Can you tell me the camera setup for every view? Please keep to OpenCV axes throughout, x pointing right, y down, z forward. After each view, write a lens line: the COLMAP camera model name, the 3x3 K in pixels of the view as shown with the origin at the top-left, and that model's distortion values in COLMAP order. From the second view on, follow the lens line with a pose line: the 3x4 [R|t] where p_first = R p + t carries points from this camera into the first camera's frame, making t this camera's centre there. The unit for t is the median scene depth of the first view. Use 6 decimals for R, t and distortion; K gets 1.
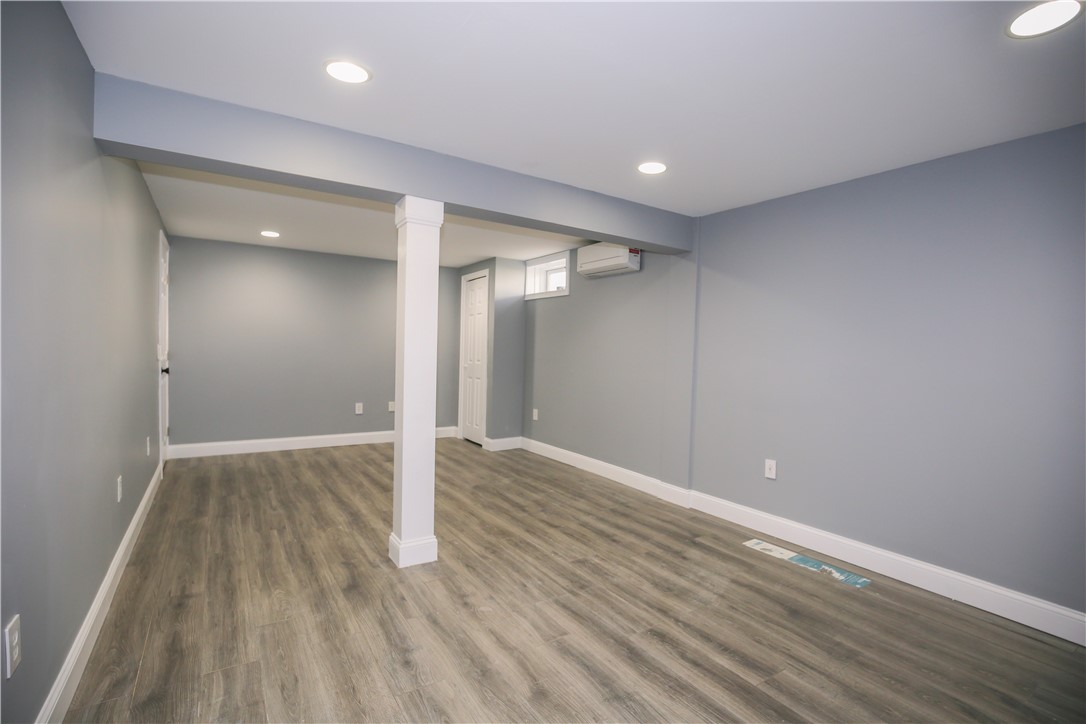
lens RADIAL K [[501.0, 0, 538.2], [0, 501.0, 367.6], [0, 0, 1]] dist [-0.033947, 0.008174]
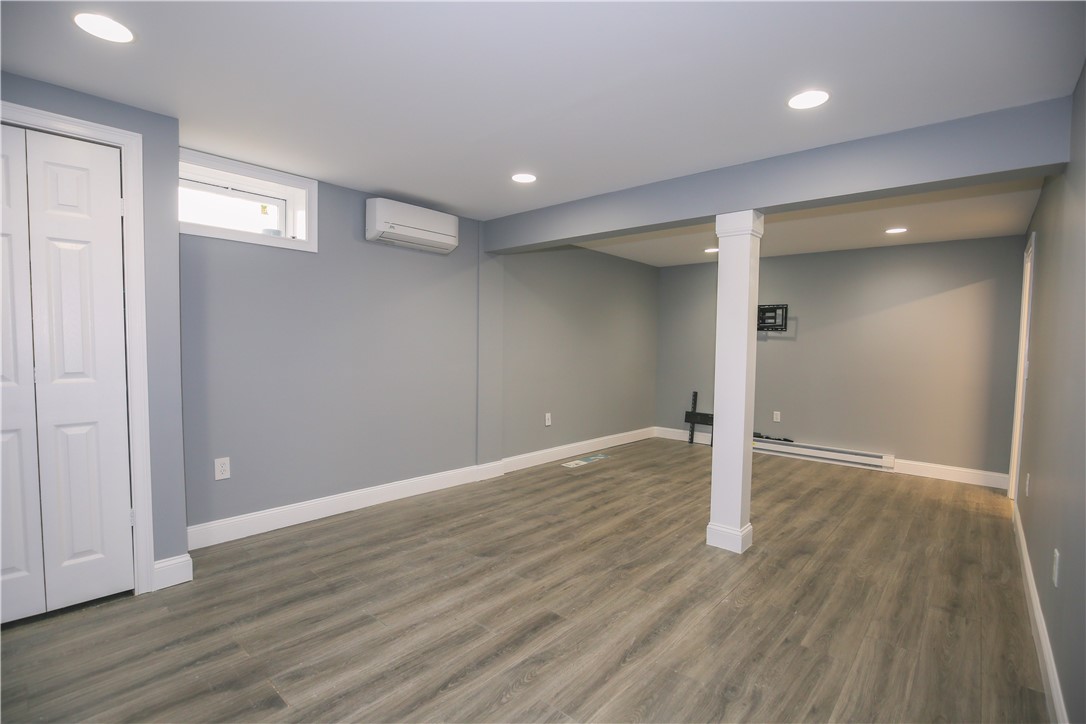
lens RADIAL K [[501.0, 0, 538.2], [0, 501.0, 367.6], [0, 0, 1]] dist [-0.033947, 0.008174]
pose [[-0.260012, -0.077697, 0.962474, -1.088442], [0.011064, 0.996452, 0.083429, -0.090438], [-0.965542, 0.032341, -0.258230, 1.570427]]
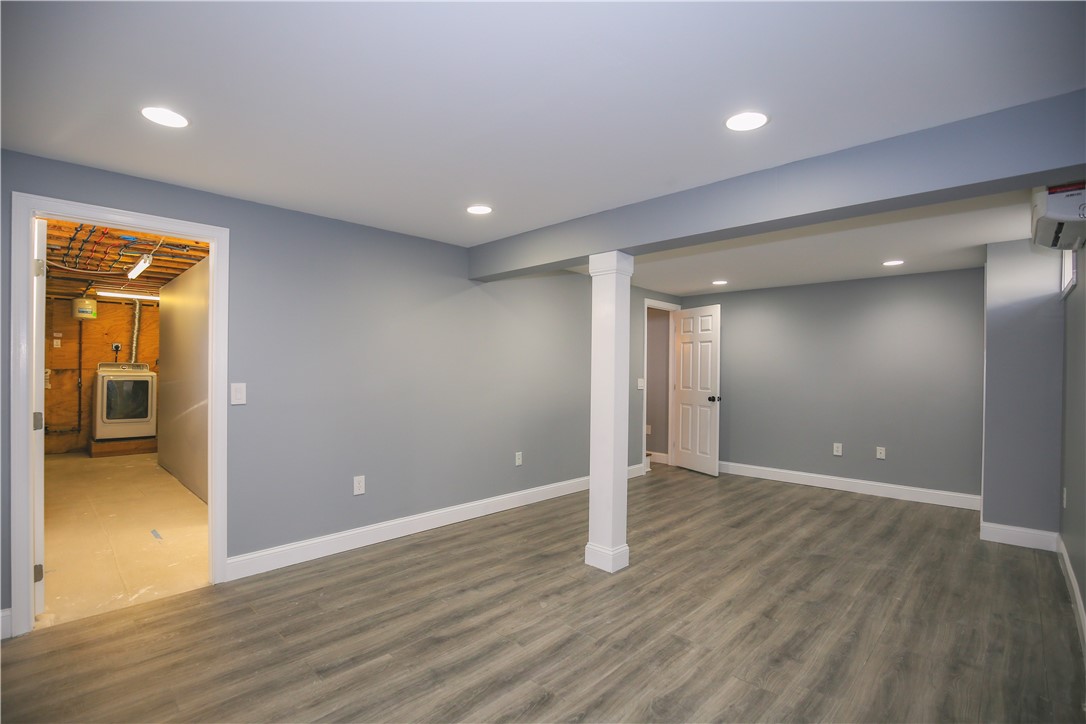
lens RADIAL K [[501.0, 0, 538.2], [0, 501.0, 367.6], [0, 0, 1]] dist [-0.033947, 0.008174]
pose [[0.219845, -0.027396, -0.975150, 0.790208], [-0.043818, 0.998319, -0.037925, -0.015784], [0.974550, 0.051066, 0.218275, 0.540532]]
